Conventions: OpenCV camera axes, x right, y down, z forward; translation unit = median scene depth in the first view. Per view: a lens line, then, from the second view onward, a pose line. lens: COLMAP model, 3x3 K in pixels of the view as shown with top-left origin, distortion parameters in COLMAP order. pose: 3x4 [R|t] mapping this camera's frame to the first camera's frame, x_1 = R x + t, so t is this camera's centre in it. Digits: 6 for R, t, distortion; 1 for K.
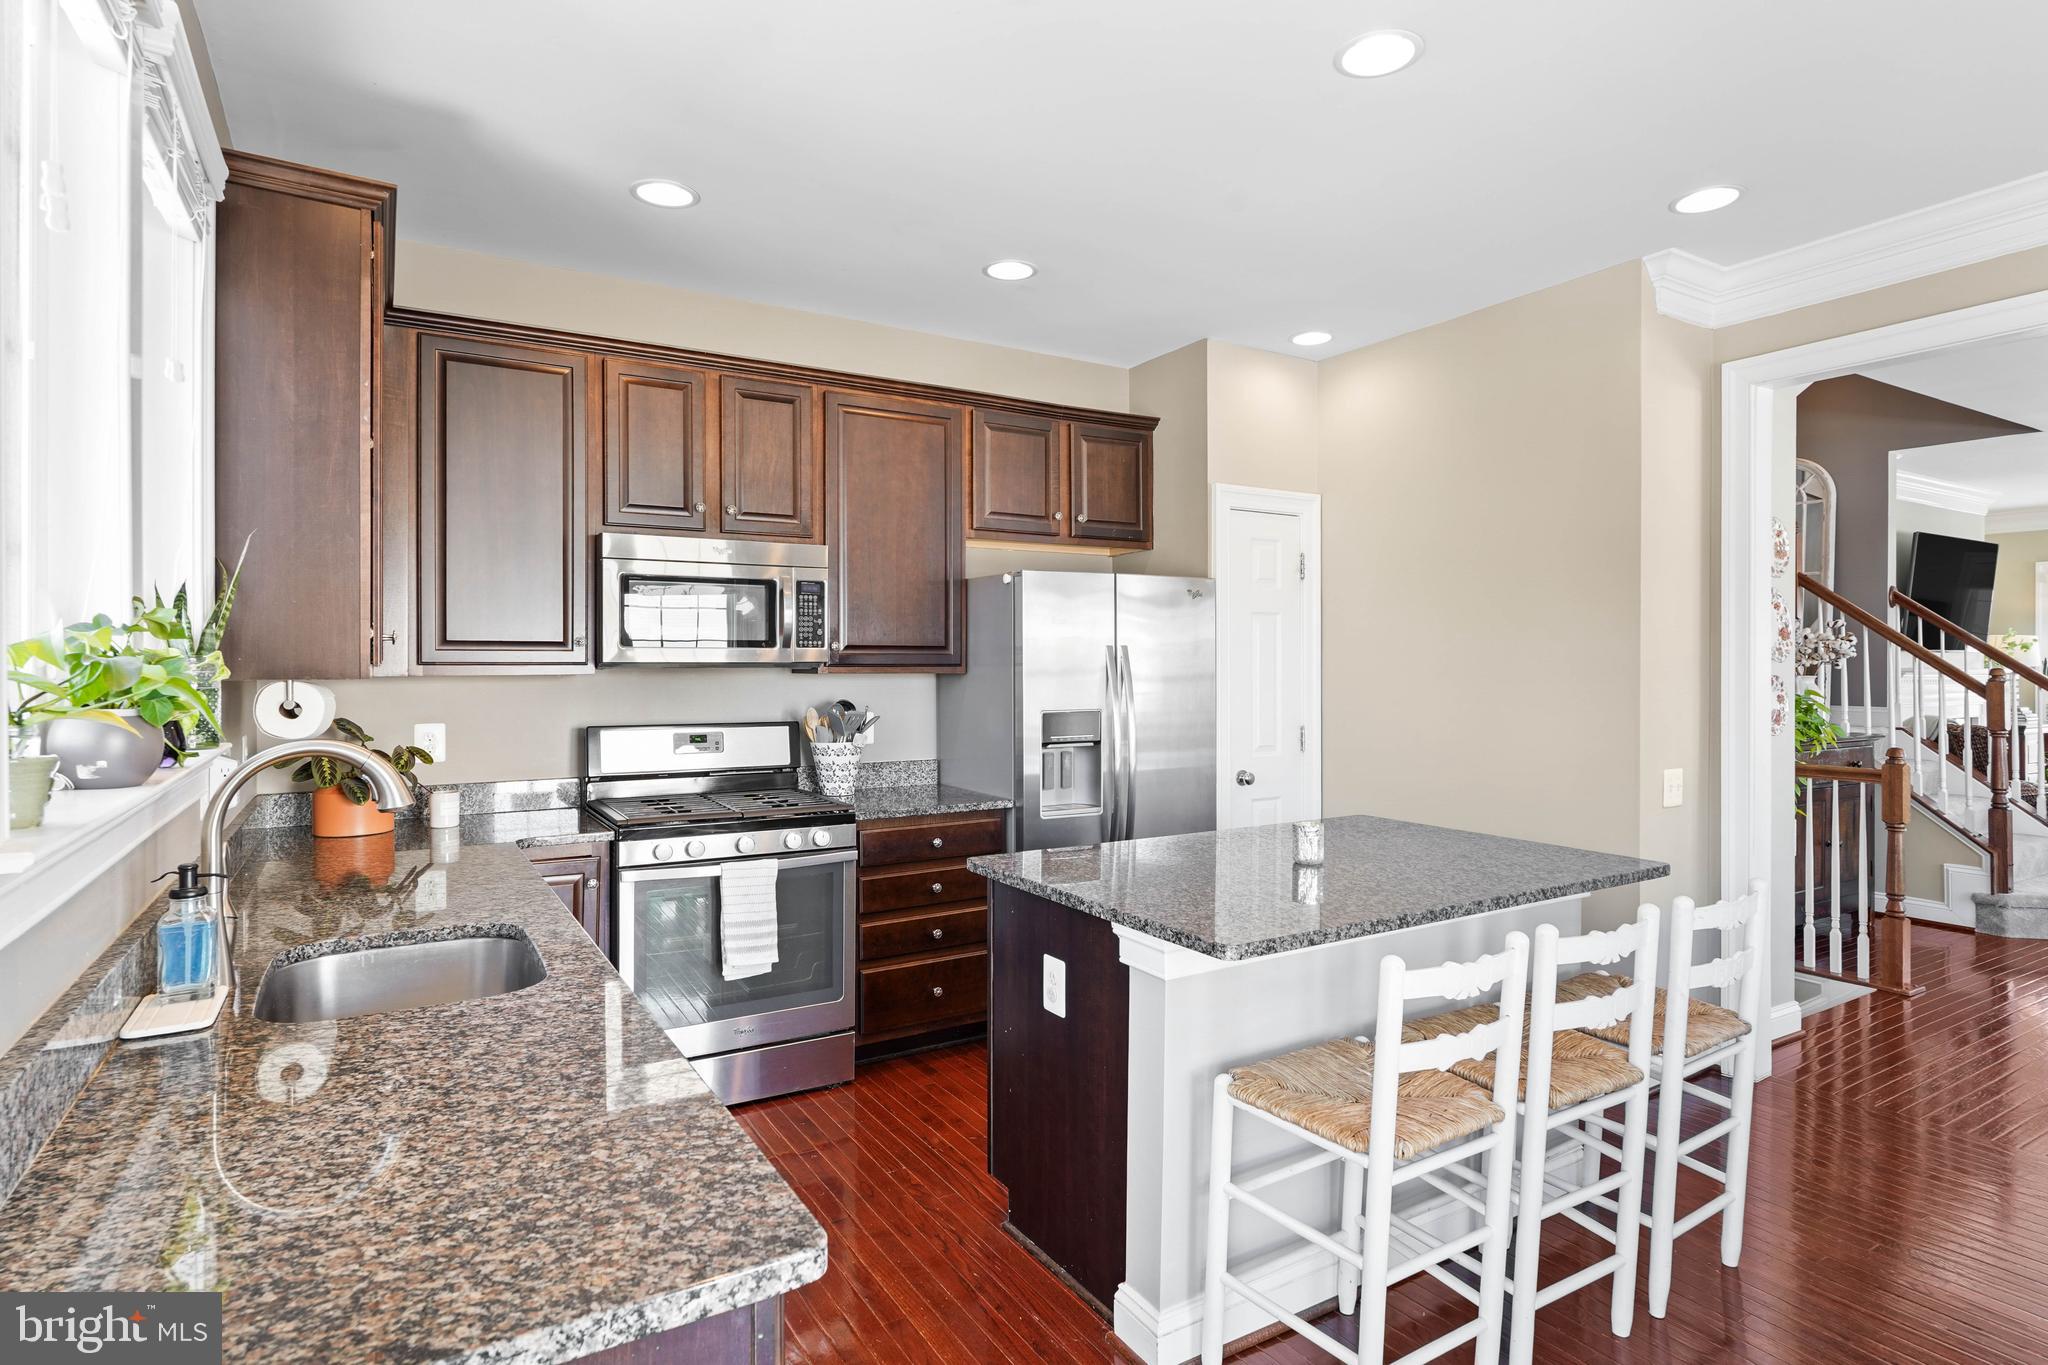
lens RADIAL K [[1063.1, 0, 1024.0], [0, 1063.1, 682.5], [0, 0, 1]] dist [0.001421, 0.000491]
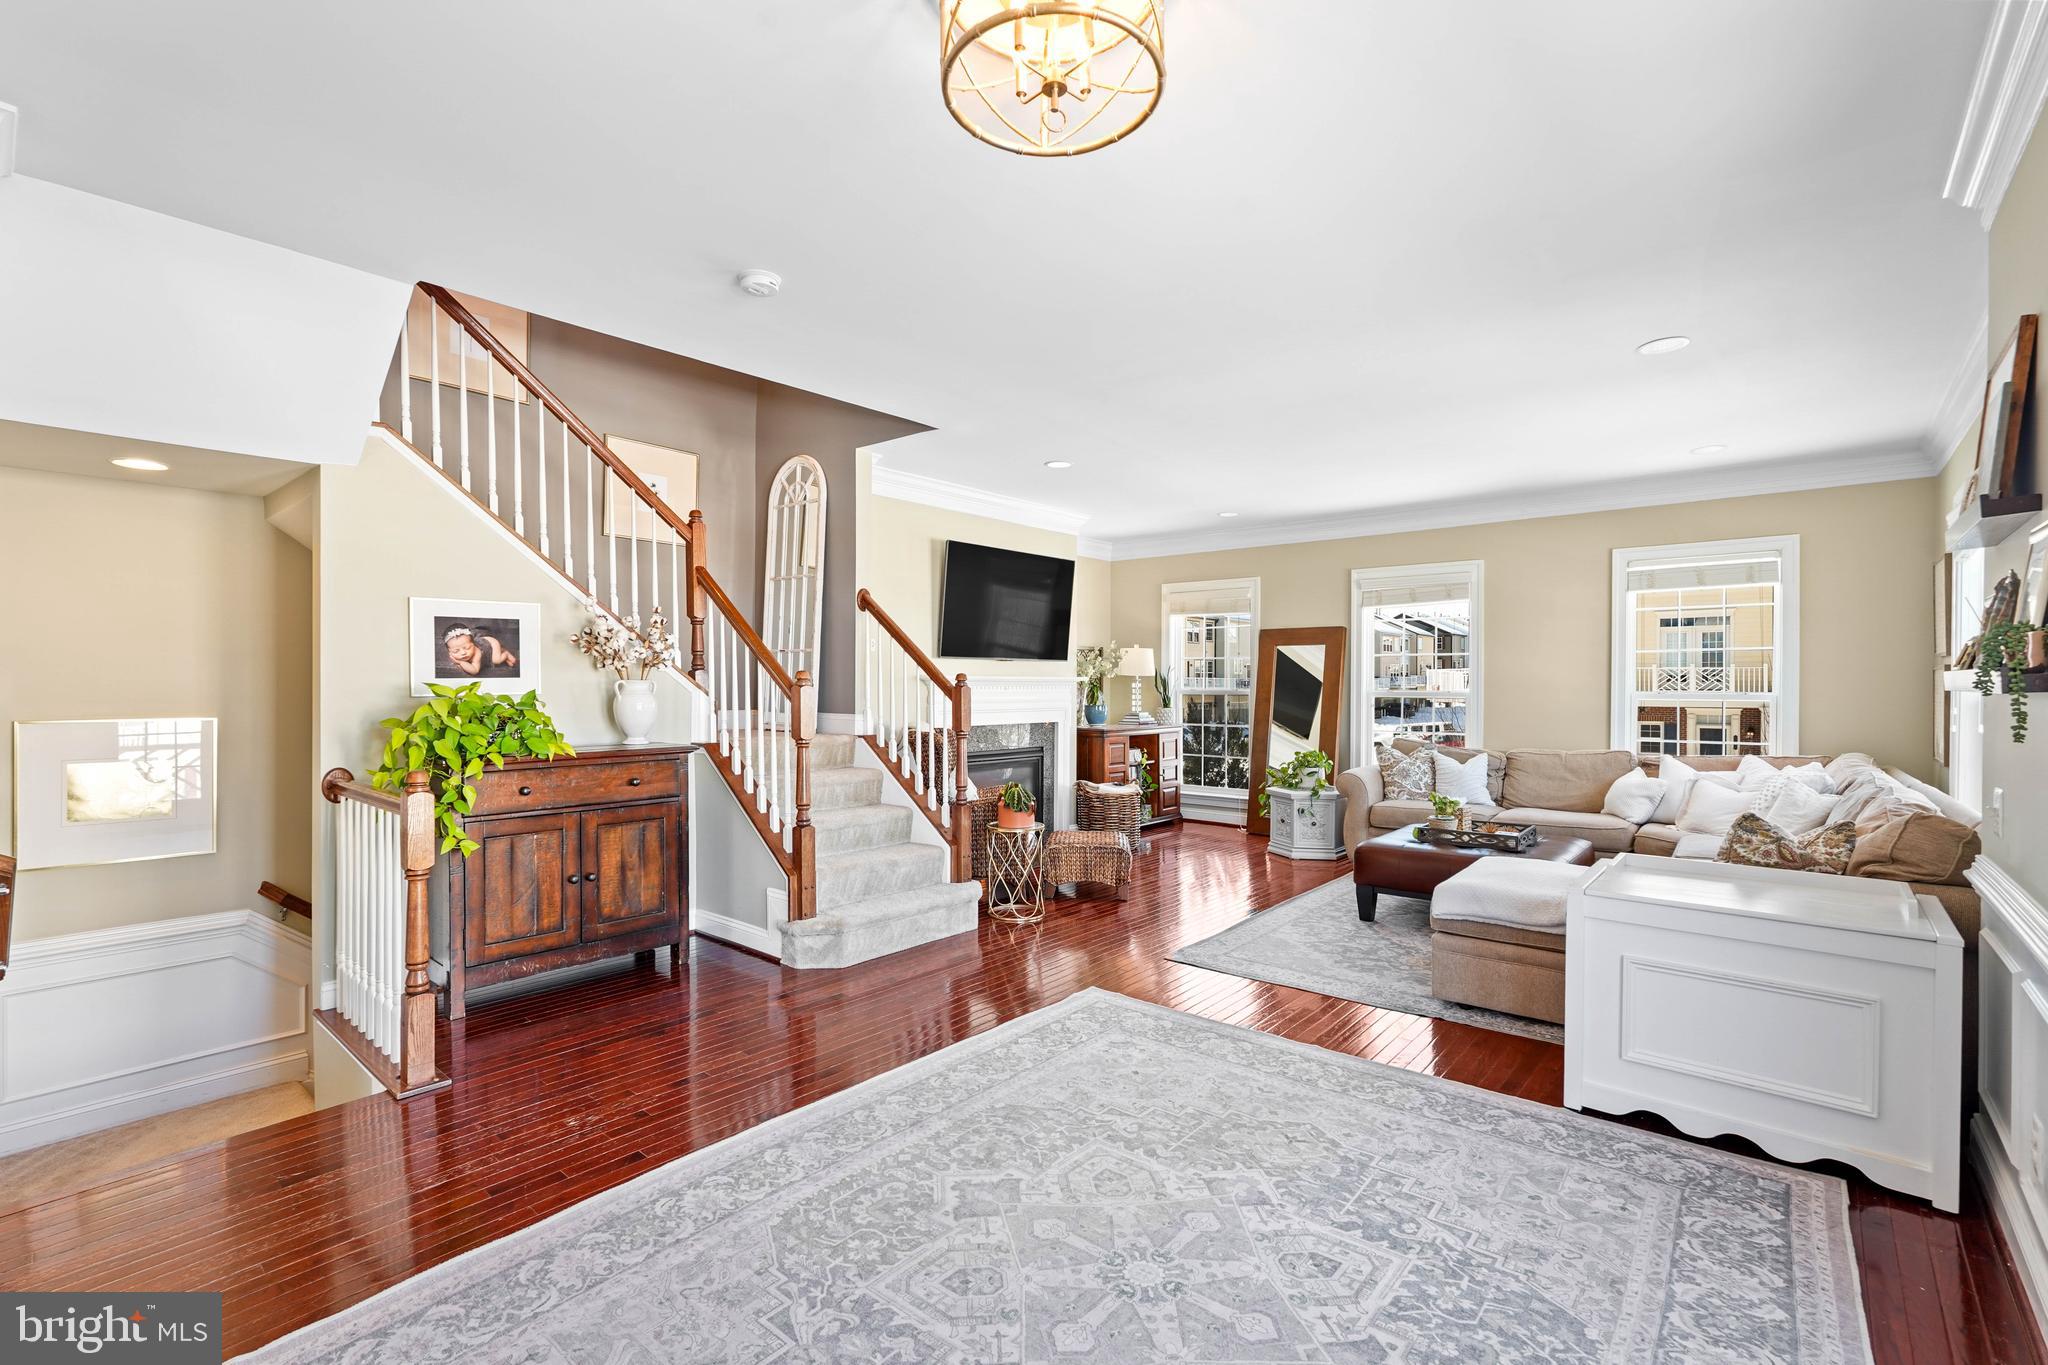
lens RADIAL K [[920.3, 0, 1016.3], [0, 920.3, 687.0], [0, 0, 1]] dist [-0.018443, 0.008593]
pose [[0.949764, -0.002417, 0.312957, 1.146039], [0.004617, 0.999970, -0.006291, 0.011204], [-0.312932, 0.007420, 0.949747, 0.261560]]
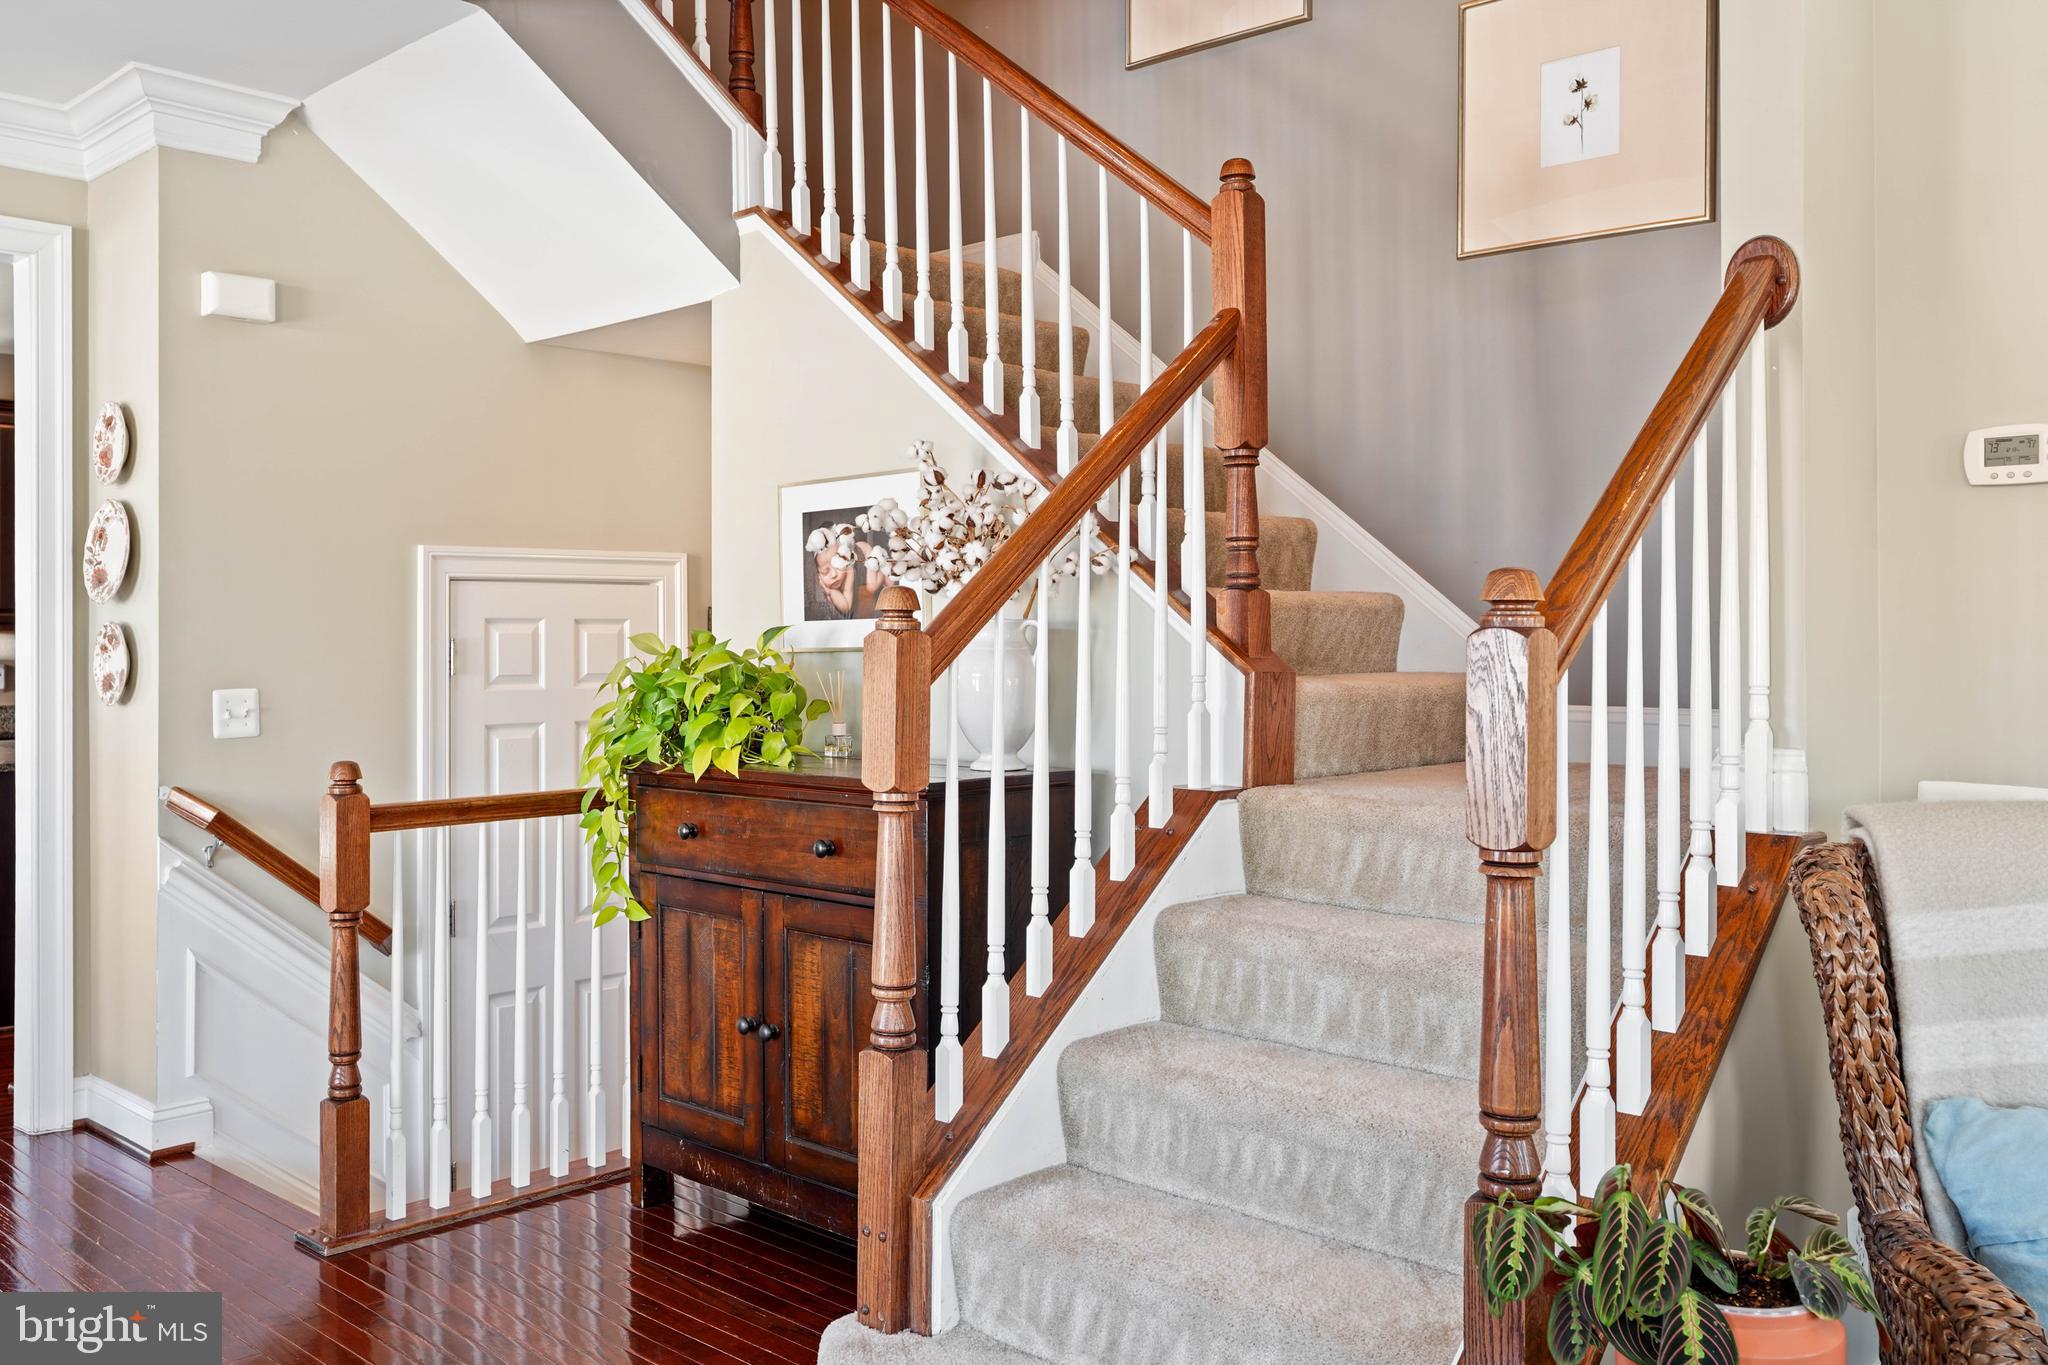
lens RADIAL K [[1711.5, 0, 1021.9], [0, 1711.5, 628.1], [0, 0, 1]] dist [-0.002157, -0.002169]
pose [[0.272909, -0.008143, -0.962005, 1.910412], [-0.007725, 0.999913, -0.010655, 0.007539], [0.962009, 0.010340, 0.272823, 1.230549]]
